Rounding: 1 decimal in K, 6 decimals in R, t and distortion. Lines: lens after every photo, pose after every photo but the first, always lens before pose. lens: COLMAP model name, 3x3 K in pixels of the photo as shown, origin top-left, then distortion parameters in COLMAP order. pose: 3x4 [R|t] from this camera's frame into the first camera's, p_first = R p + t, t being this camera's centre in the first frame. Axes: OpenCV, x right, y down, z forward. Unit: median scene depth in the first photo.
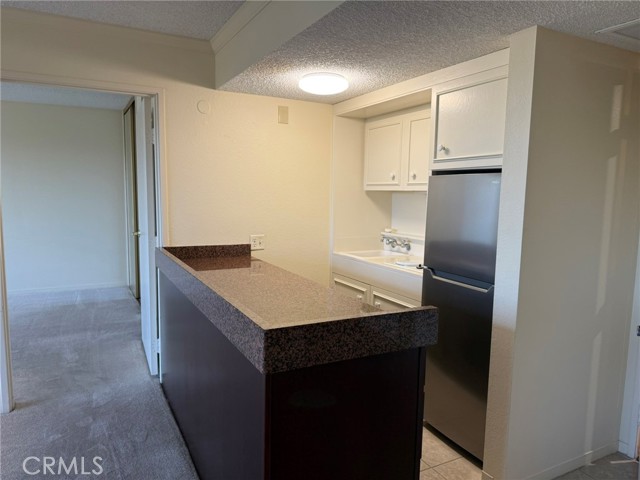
lens RADIAL K [[454.1, 0, 320.0], [0, 454.1, 240.0], [0, 0, 1]] dist [0.104324, -0.168762]
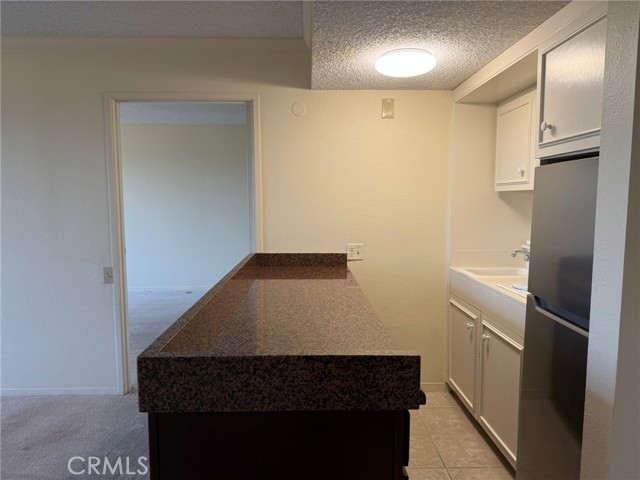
lens RADIAL K [[454.1, 0, 320.0], [0, 454.1, 240.0], [0, 0, 1]] dist [0.104324, -0.168762]
pose [[0.895509, 0.022503, -0.444473, 0.264211], [-0.032186, 0.999380, -0.014248, -0.004350], [0.443877, 0.027065, 0.895679, 0.207621]]
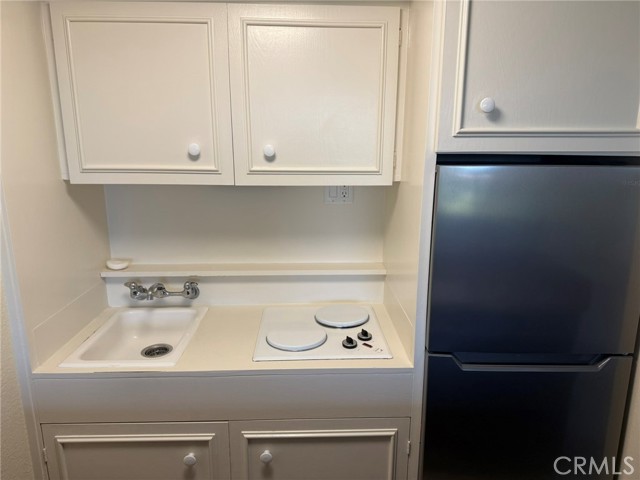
lens RADIAL K [[454.1, 0, 320.0], [0, 454.1, 240.0], [0, 0, 1]] dist [0.104324, -0.168762]
pose [[0.442583, -0.211001, 0.871550, -0.231942], [0.098132, 0.977482, 0.186815, -0.167295], [-0.891342, 0.002846, 0.453322, 0.912950]]
